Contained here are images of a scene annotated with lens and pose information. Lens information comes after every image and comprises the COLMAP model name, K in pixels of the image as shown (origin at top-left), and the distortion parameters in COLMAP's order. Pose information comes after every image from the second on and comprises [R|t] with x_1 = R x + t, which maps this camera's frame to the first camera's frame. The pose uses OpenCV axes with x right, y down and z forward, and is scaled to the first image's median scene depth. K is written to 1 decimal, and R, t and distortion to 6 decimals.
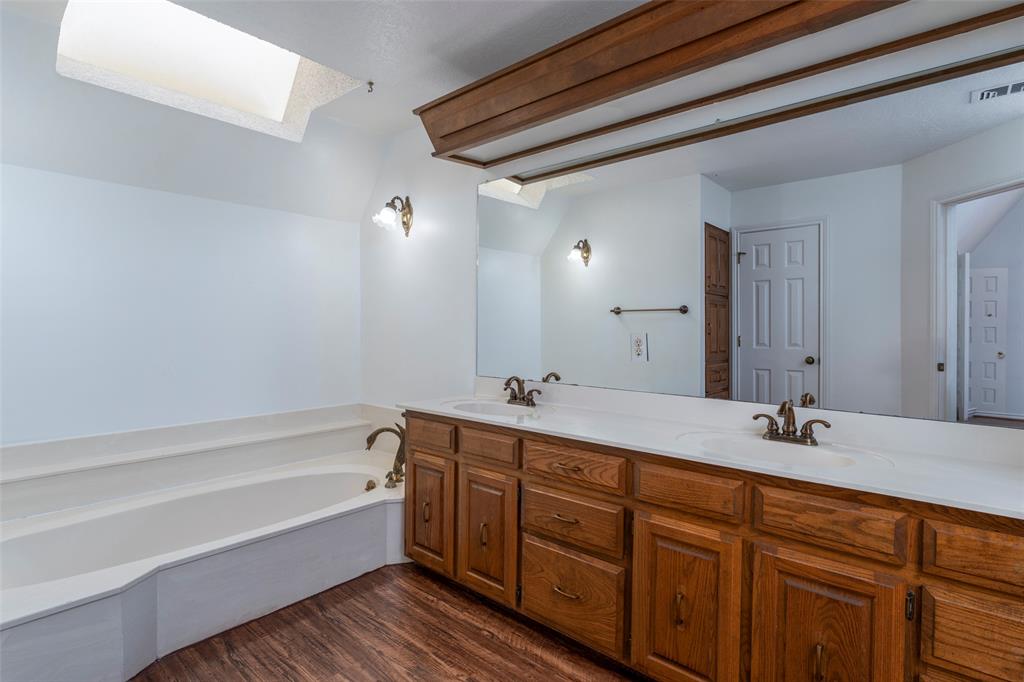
lens RADIAL K [[507.4, 0, 511.5], [0, 507.4, 333.8], [0, 0, 1]] dist [0.000343, 0.000368]
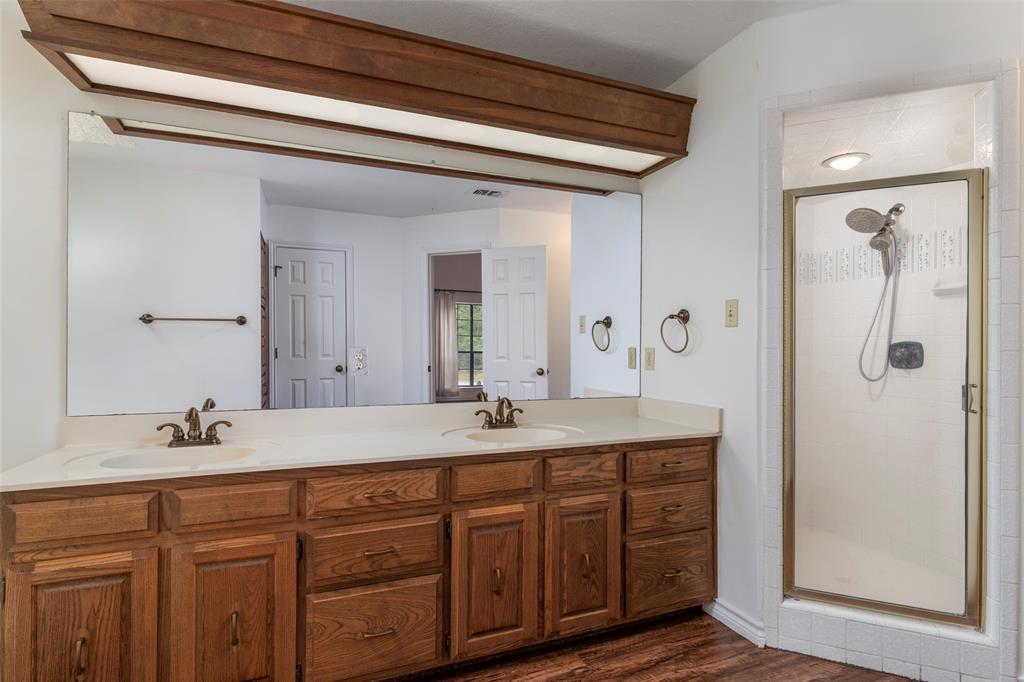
lens RADIAL K [[473.5, 0, 512.0], [0, 473.5, 341.0], [0, 0, 1]] dist [-0.000701, 0.000460]
pose [[0.466011, 0.001443, 0.884778, -0.531267], [0.003750, 0.999986, -0.003606, -0.008800], [-0.884771, 0.004999, 0.465999, 0.389648]]
